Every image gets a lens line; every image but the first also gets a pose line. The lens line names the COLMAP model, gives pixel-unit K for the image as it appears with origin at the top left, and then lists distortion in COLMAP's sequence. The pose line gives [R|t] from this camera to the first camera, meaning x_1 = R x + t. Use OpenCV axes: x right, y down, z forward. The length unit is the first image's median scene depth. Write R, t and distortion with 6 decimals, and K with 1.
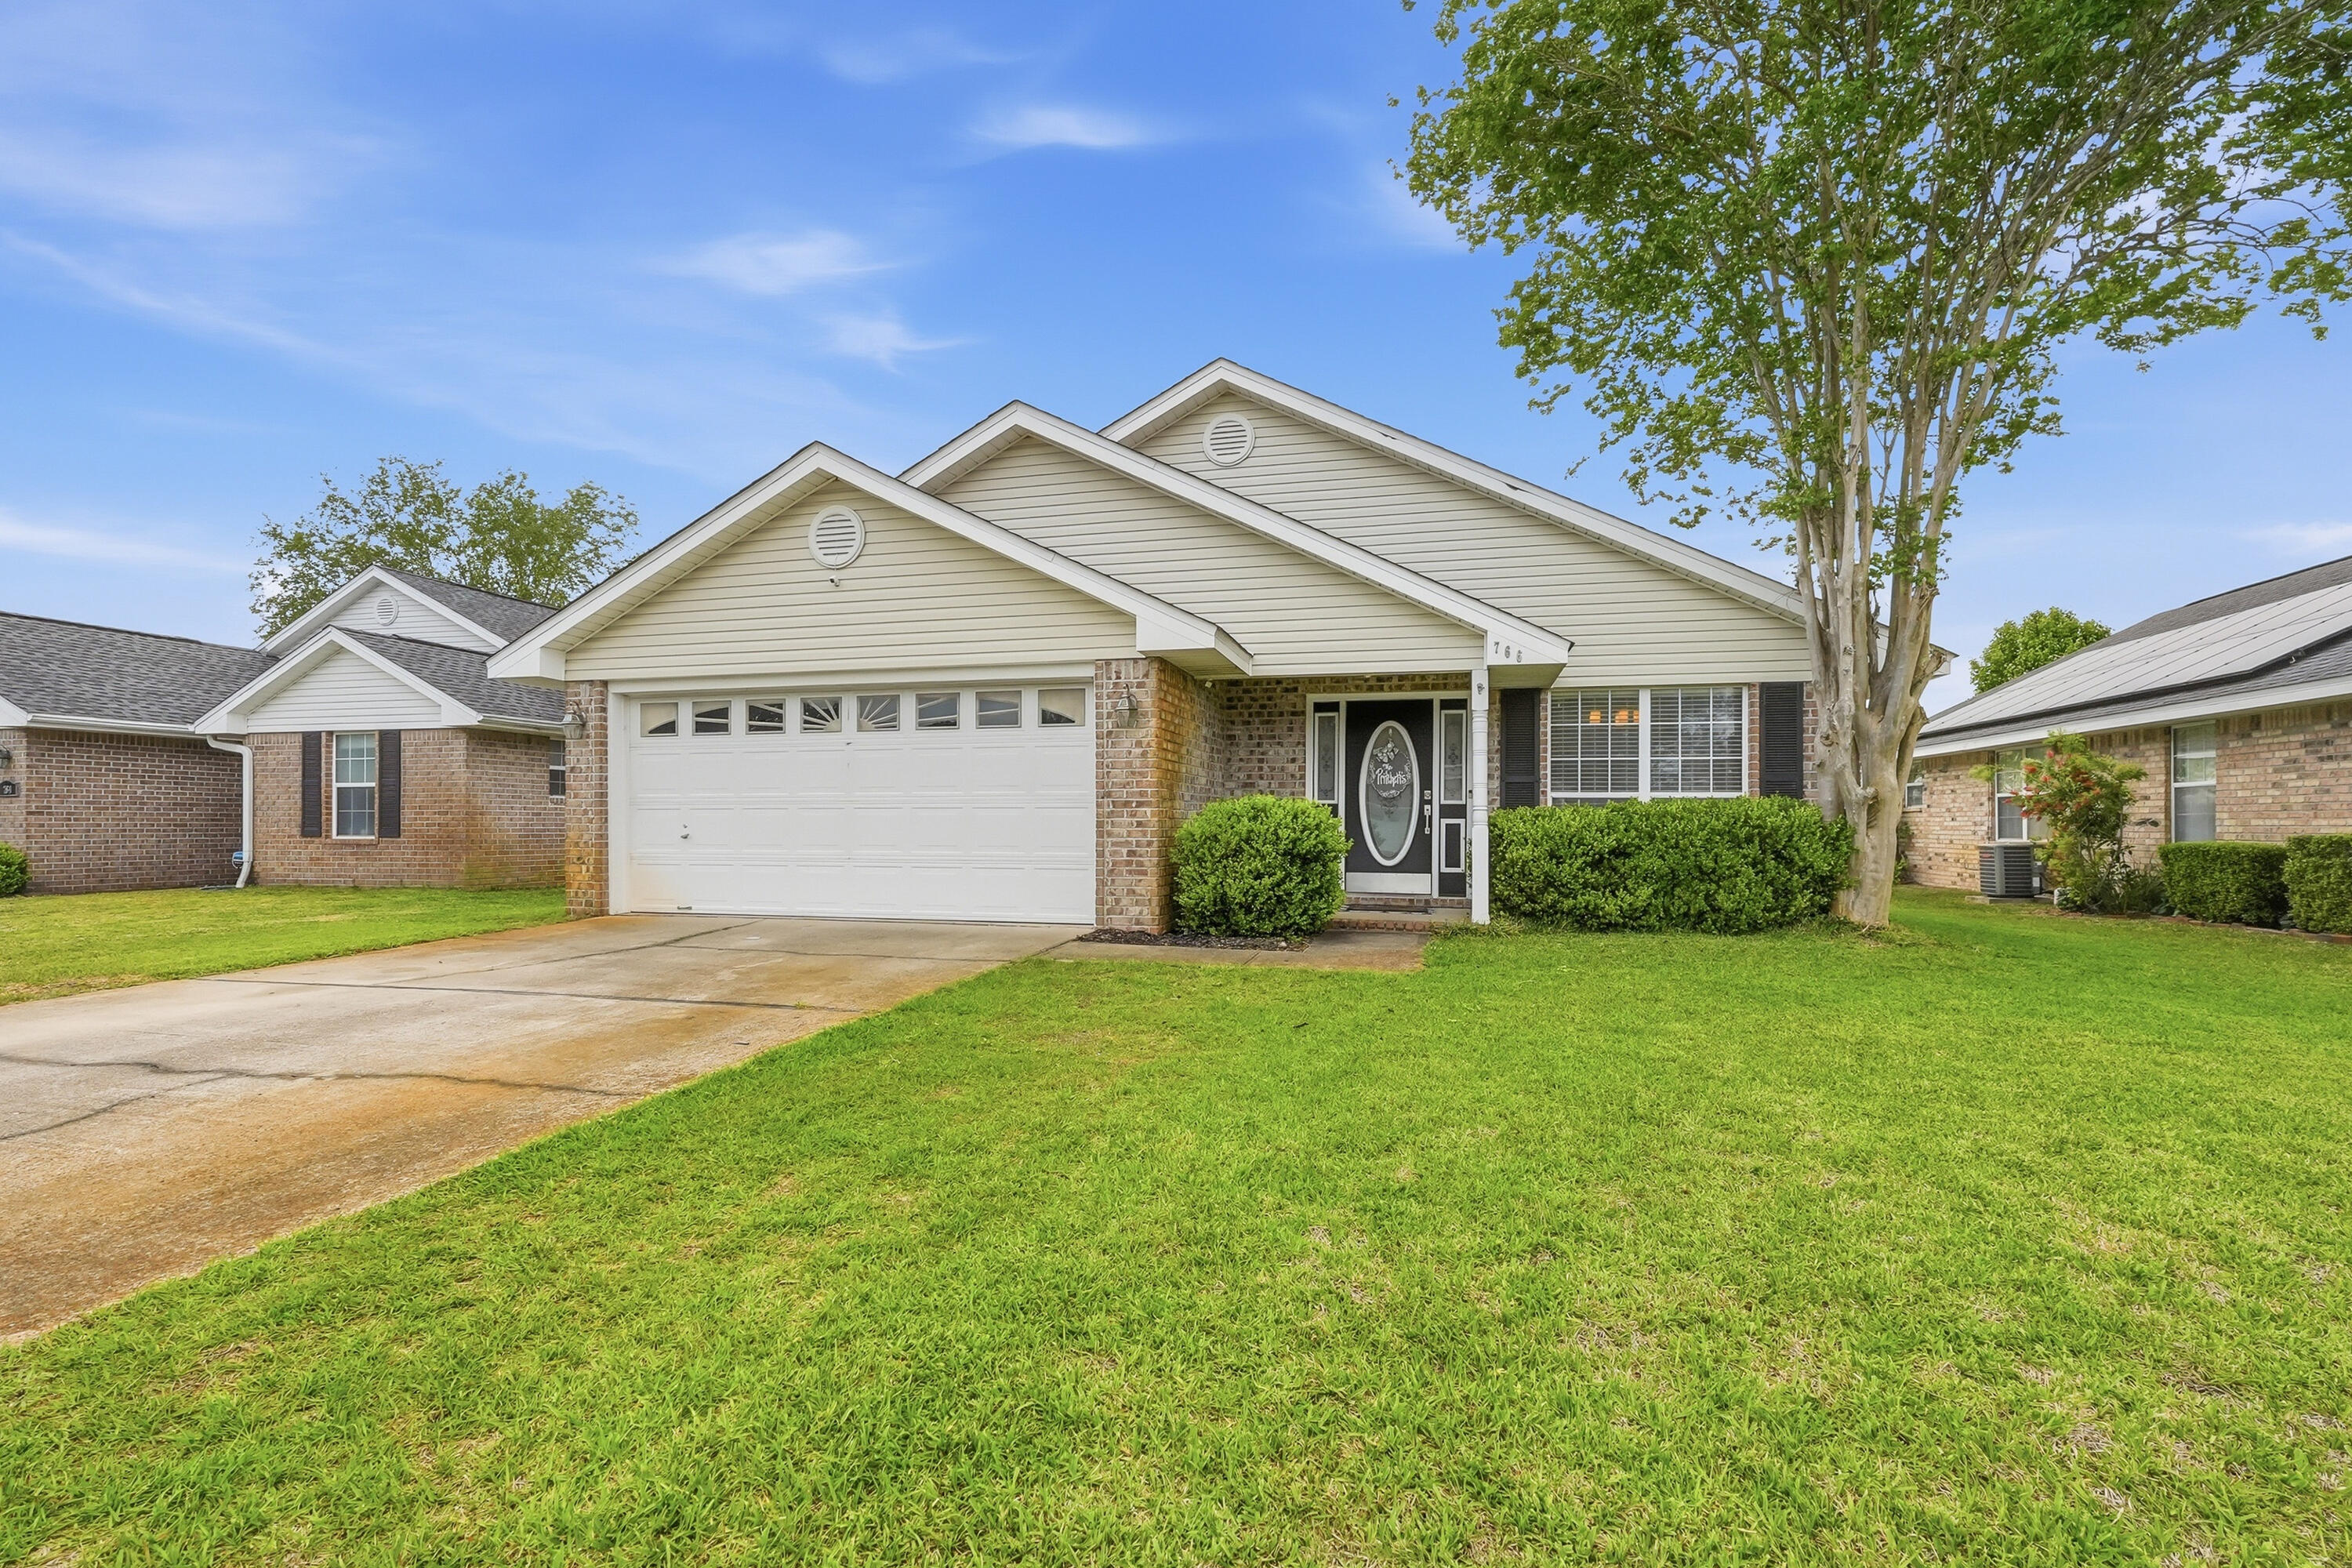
lens RADIAL K [[1044.7, 0, 1178.1], [0, 1044.7, 816.5], [0, 0, 1]] dist [-0.001962, 0.000567]
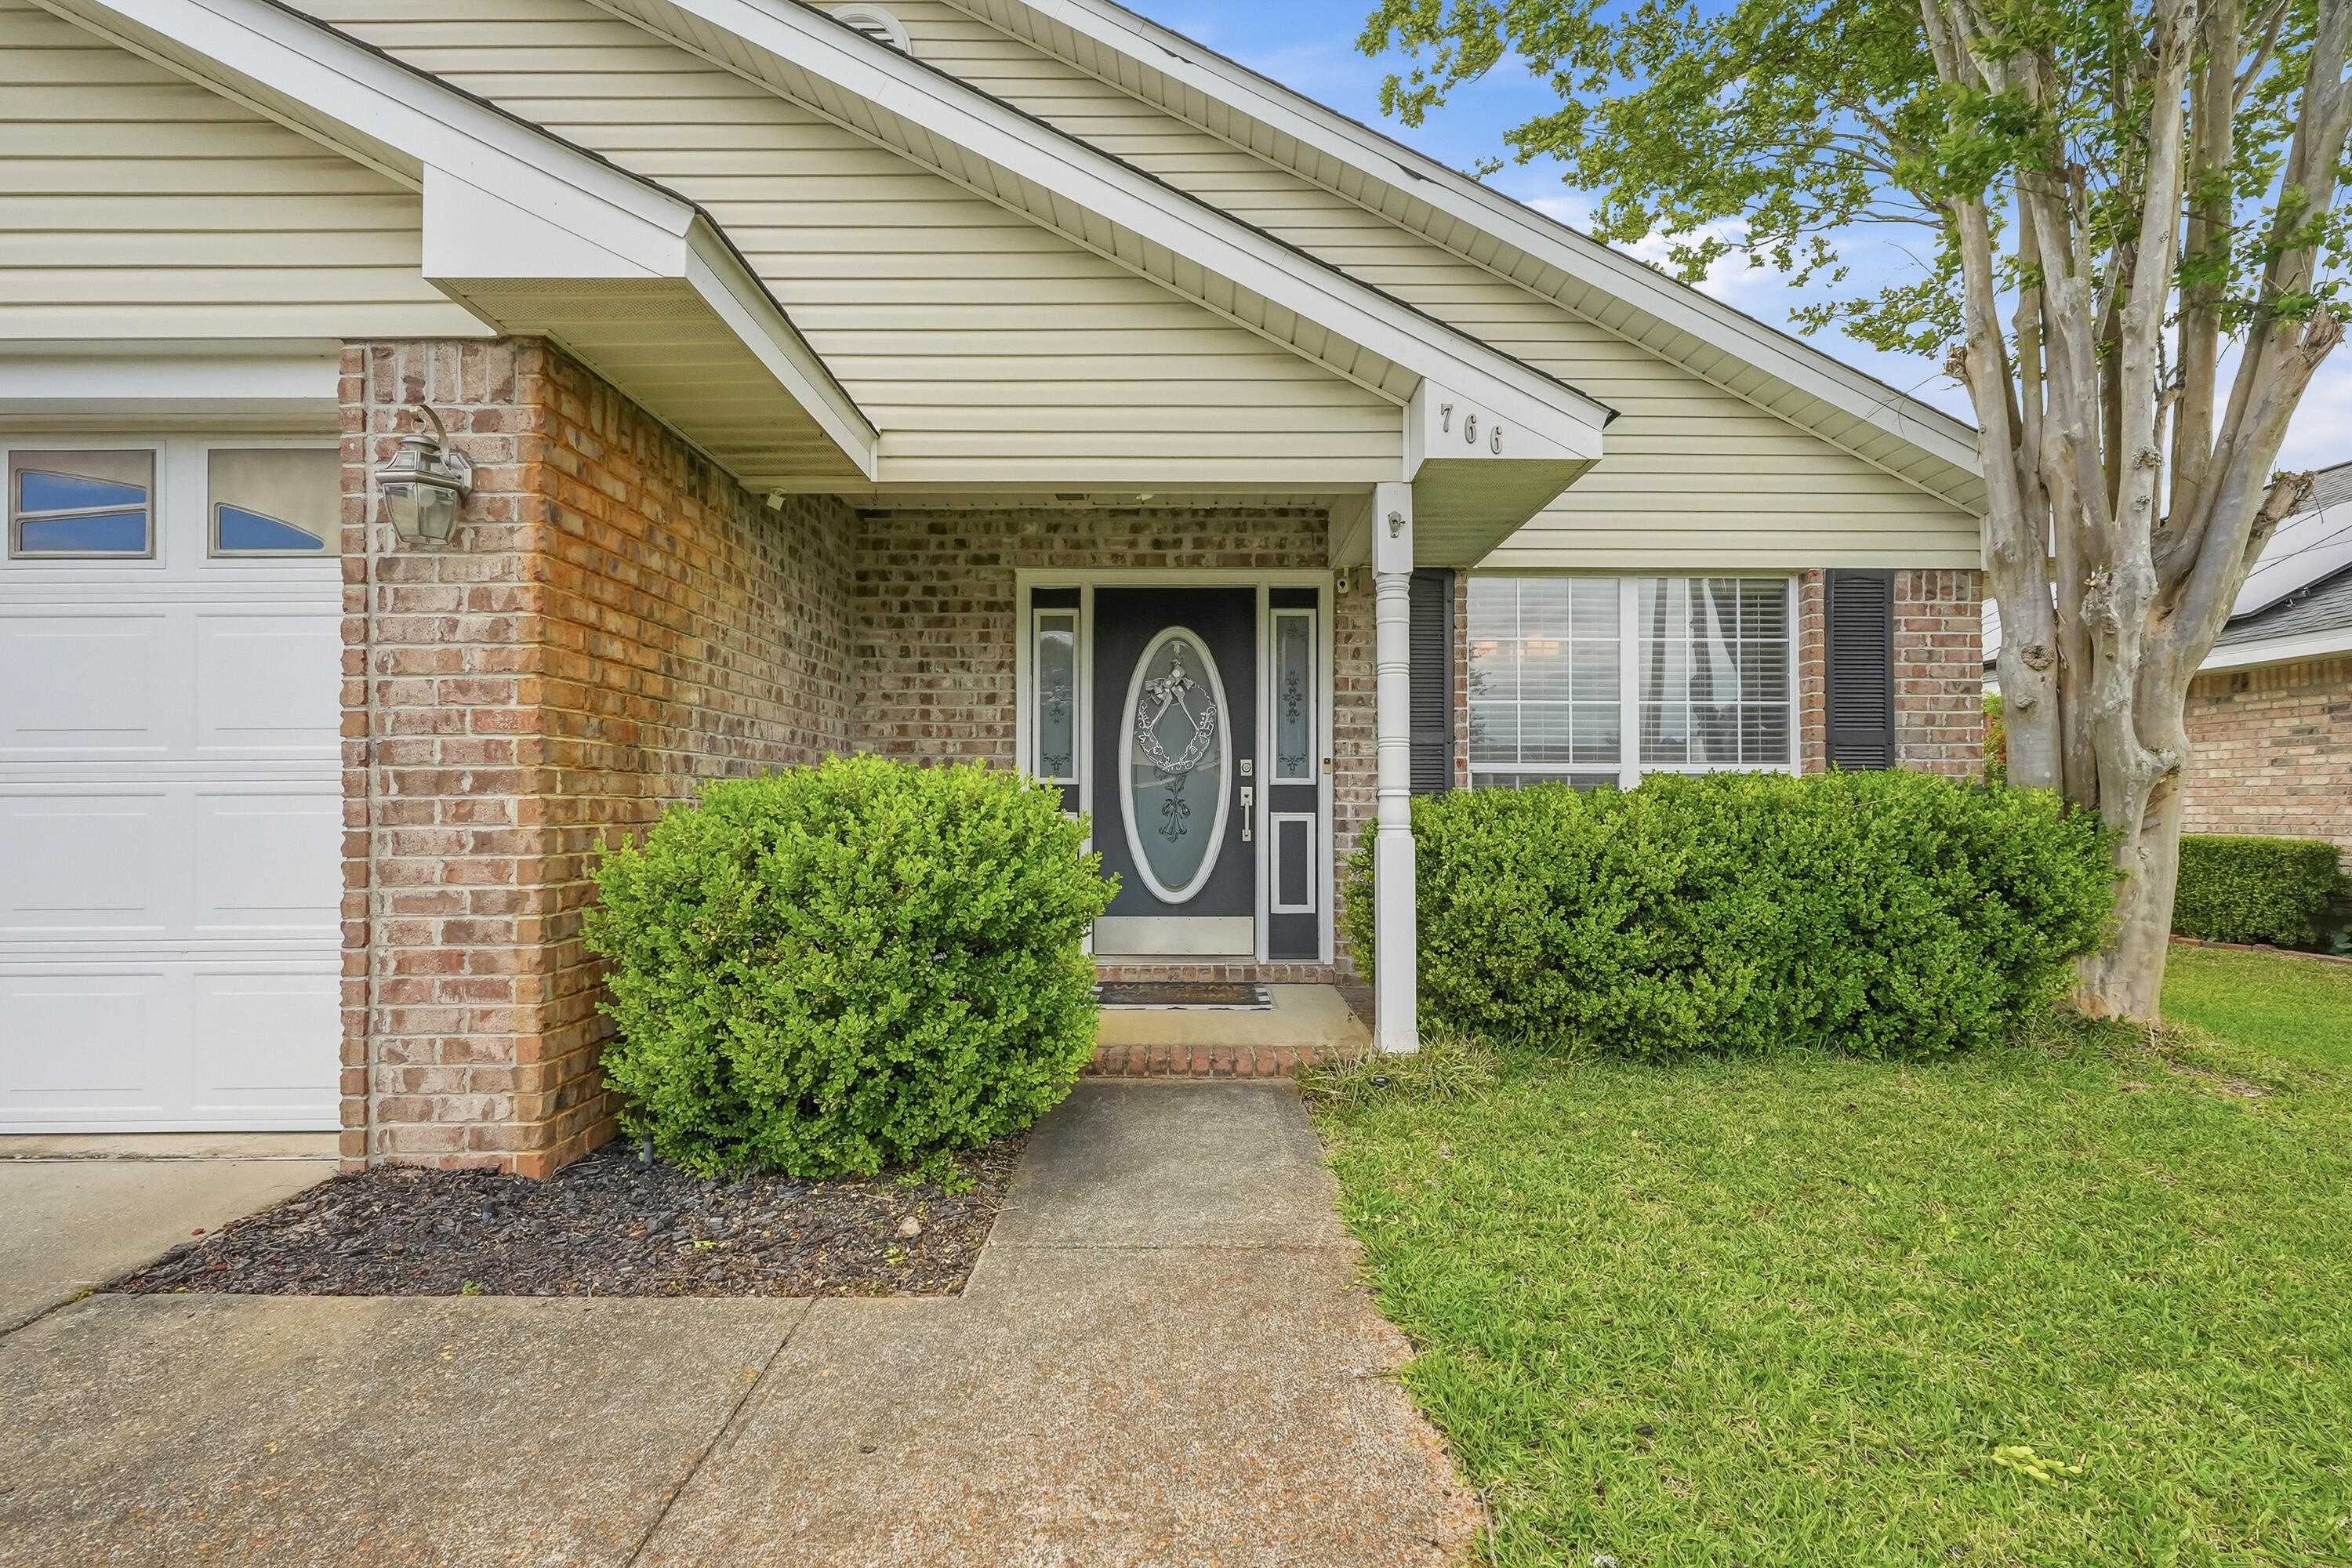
lens RADIAL K [[1017.7, 0, 1175.4], [0, 1017.7, 795.7], [0, 0, 1]] dist [-0.005269, 0.004600]
pose [[0.969140, -0.001981, 0.246502, 0.084293], [0.003149, 0.999986, -0.004344, -0.004847], [-0.246489, 0.004987, 0.969133, 0.559733]]
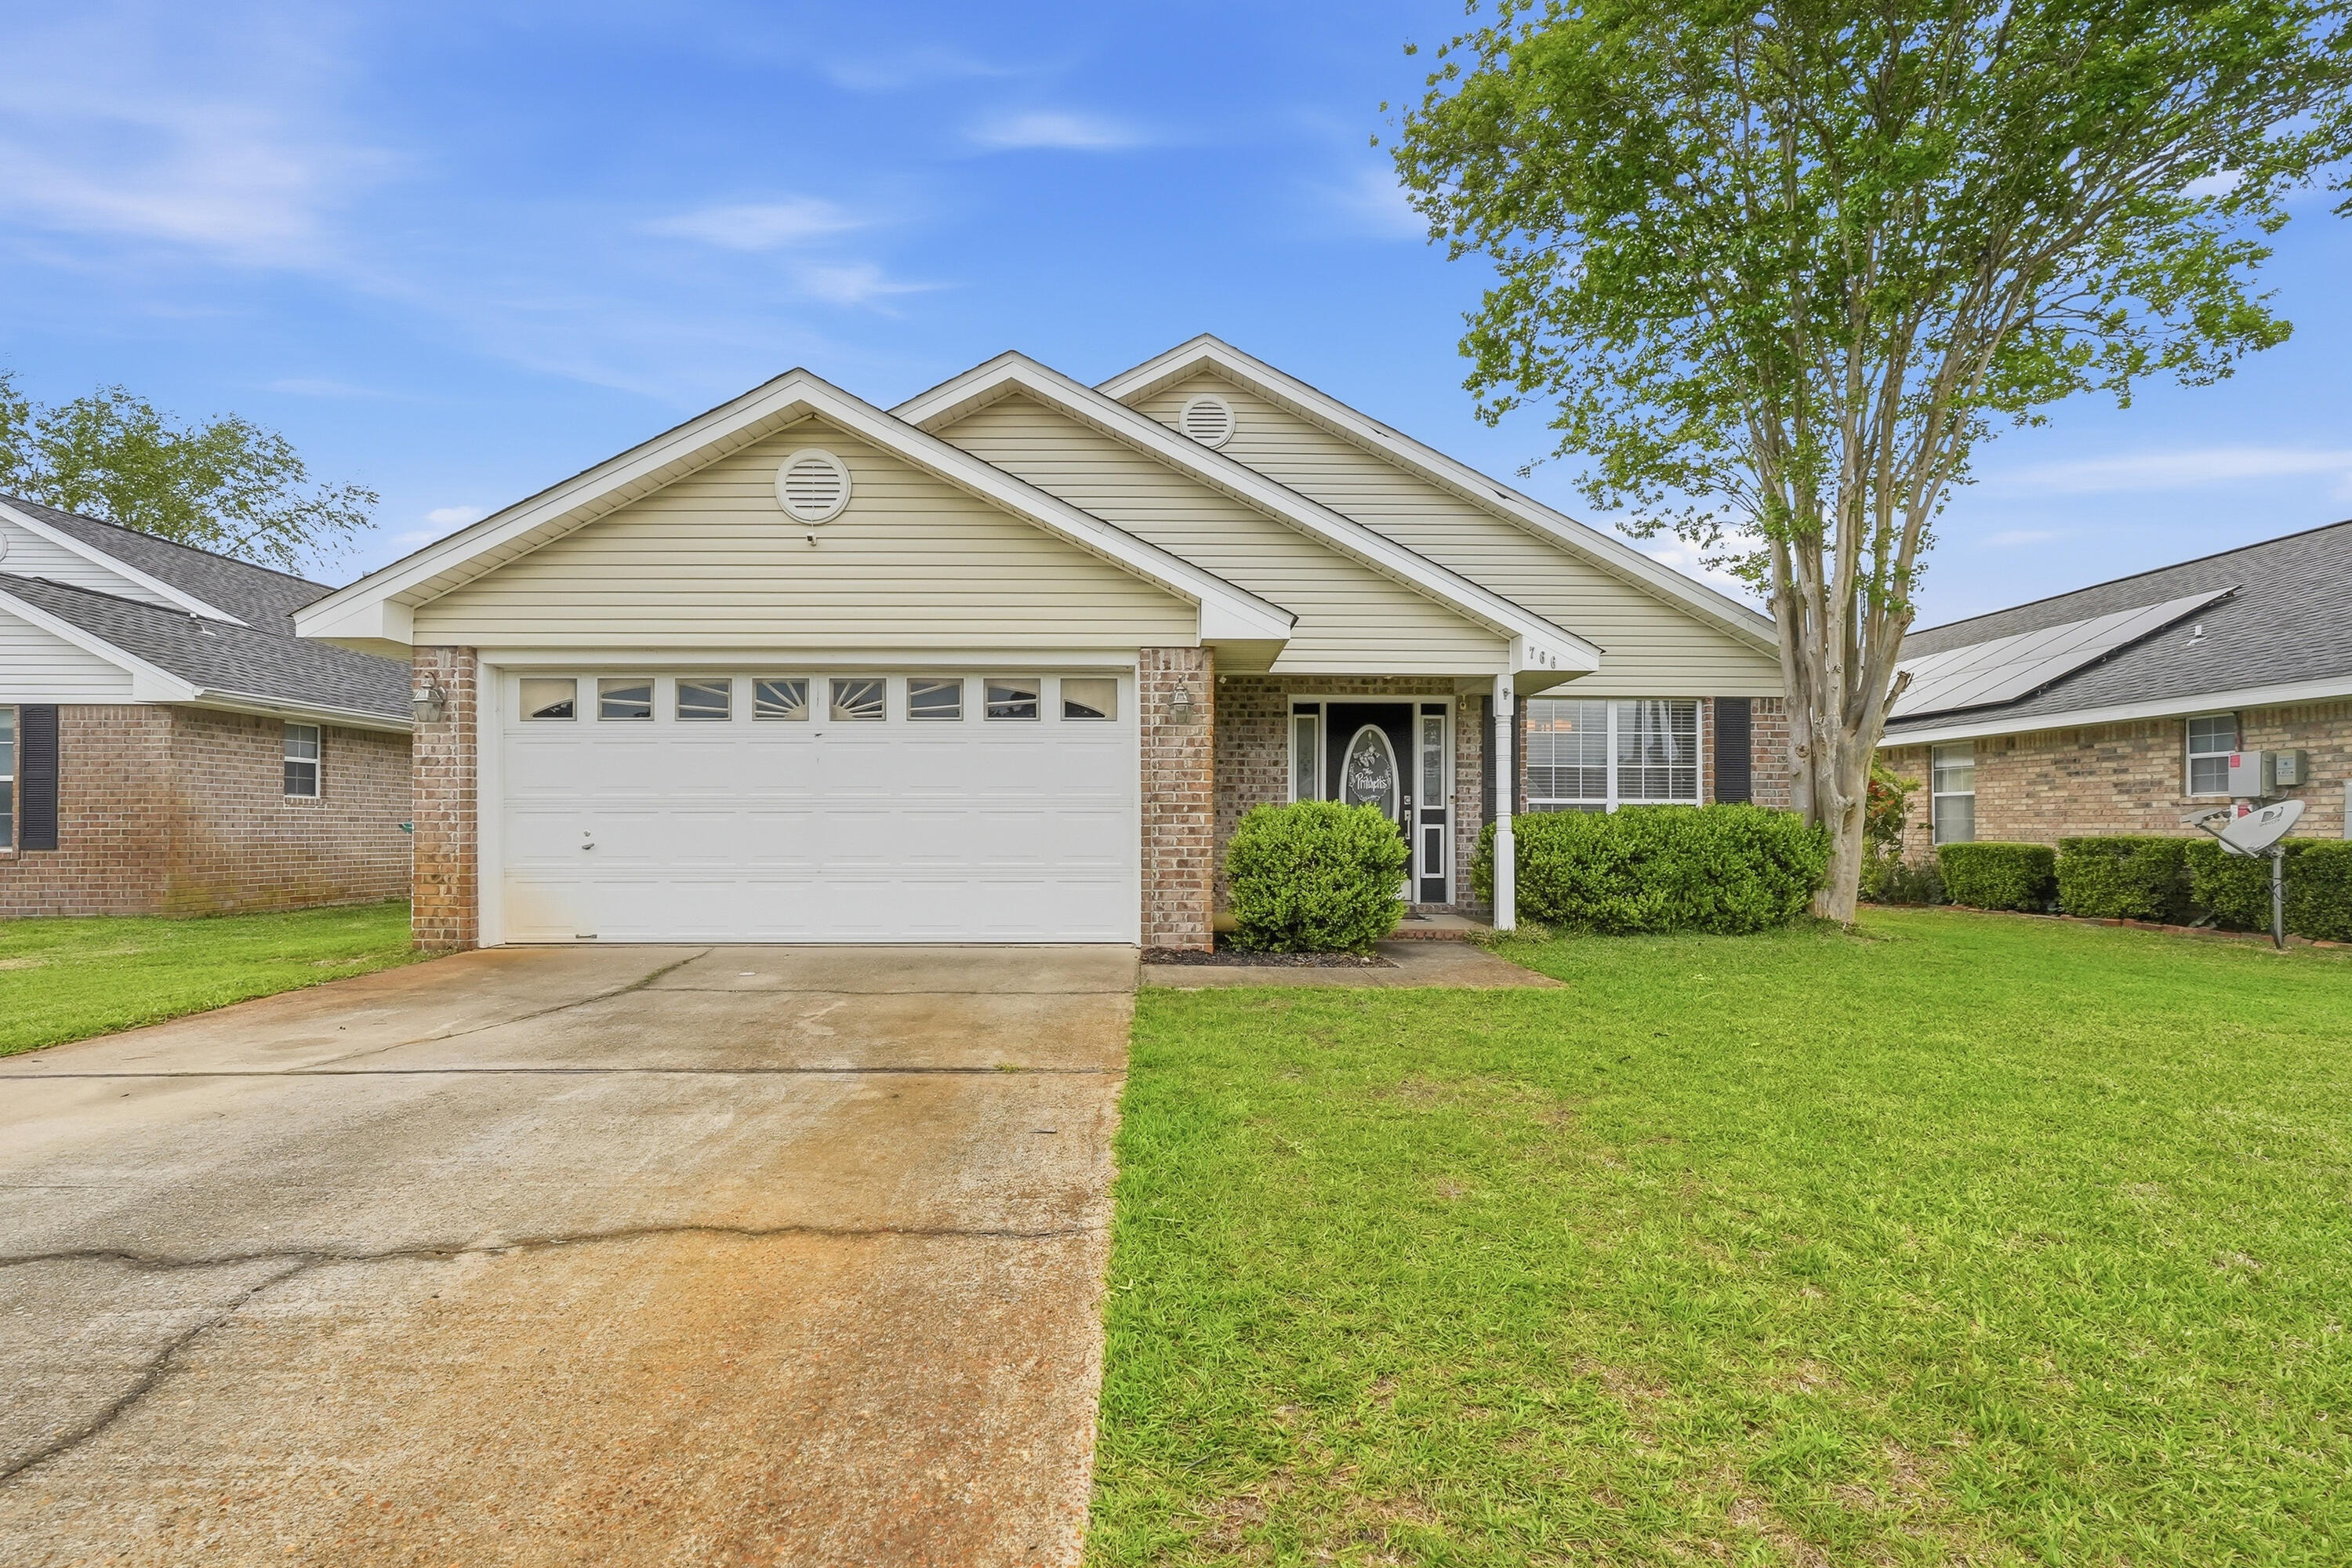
lens RADIAL K [[1028.2, 0, 1177.6], [0, 1028.2, 817.8], [0, 0, 1]] dist [-0.000766, -0.000193]
pose [[0.966113, 0.000958, 0.258119, -0.244780], [-0.000550, 0.999998, -0.001650, -0.002347], [-0.258120, 0.001452, 0.966112, 0.127911]]
